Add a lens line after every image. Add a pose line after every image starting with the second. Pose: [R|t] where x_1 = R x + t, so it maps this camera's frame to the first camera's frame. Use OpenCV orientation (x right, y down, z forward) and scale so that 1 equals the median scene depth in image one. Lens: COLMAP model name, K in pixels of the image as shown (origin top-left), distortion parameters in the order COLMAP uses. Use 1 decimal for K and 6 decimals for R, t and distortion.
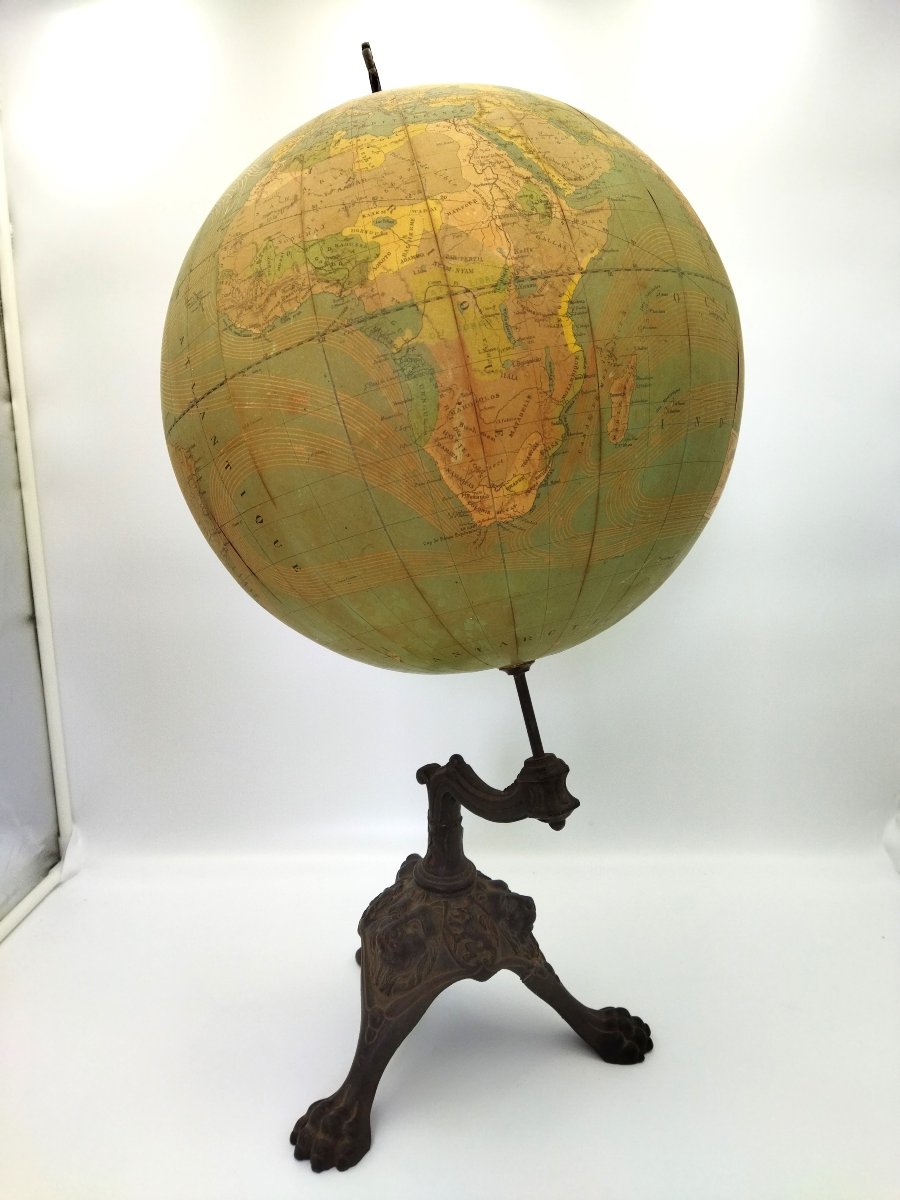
lens RADIAL K [[814.7, 0, 450.0], [0, 814.7, 600.0], [0, 0, 1]] dist [0.103579, -0.117924]
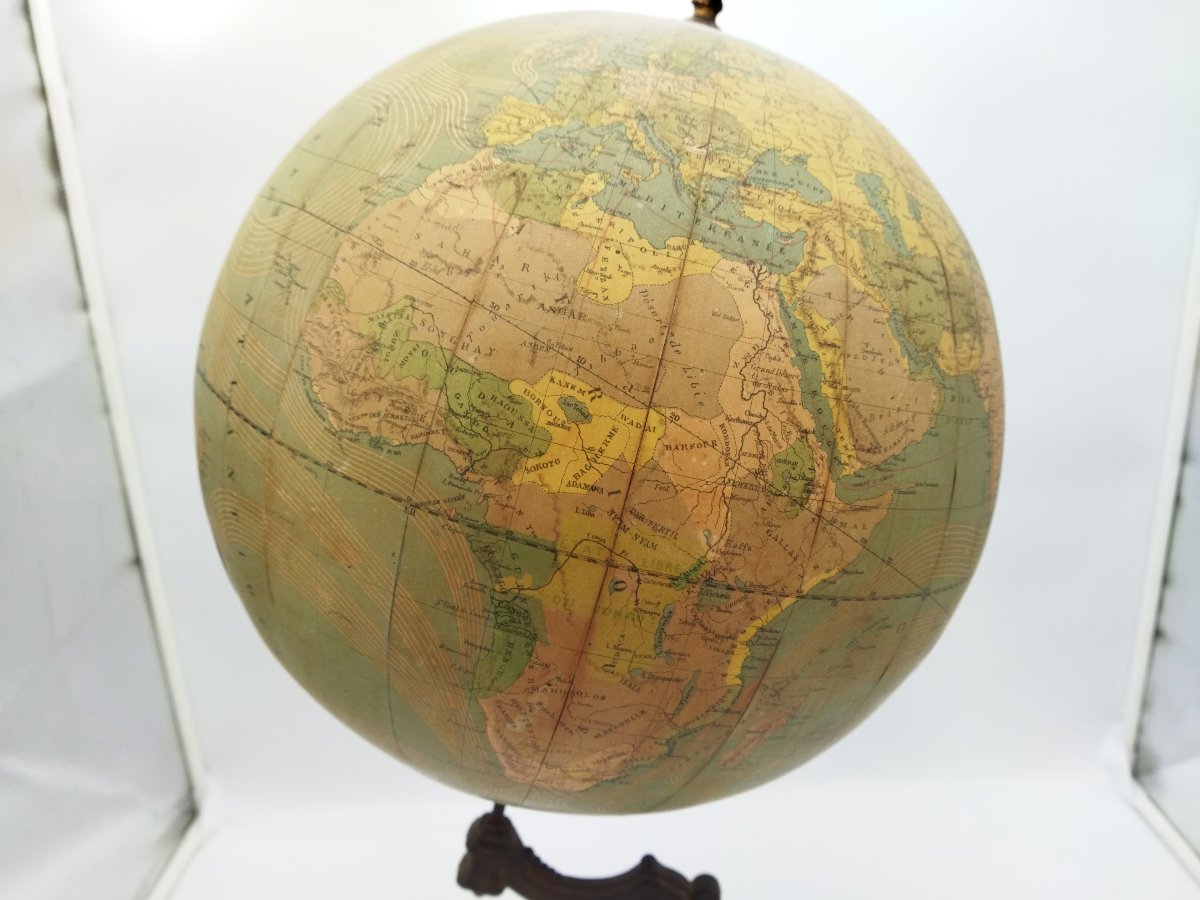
lens RADIAL K [[814.7, 0, 600.0], [0, 814.7, 450.0], [0, 0, 1]] dist [0.103579, -0.117924]
pose [[0.882123, 0.448390, 0.144241, -0.138112], [-0.471012, 0.841358, 0.265074, -0.602315], [-0.002501, -0.301767, 0.953379, 0.389922]]
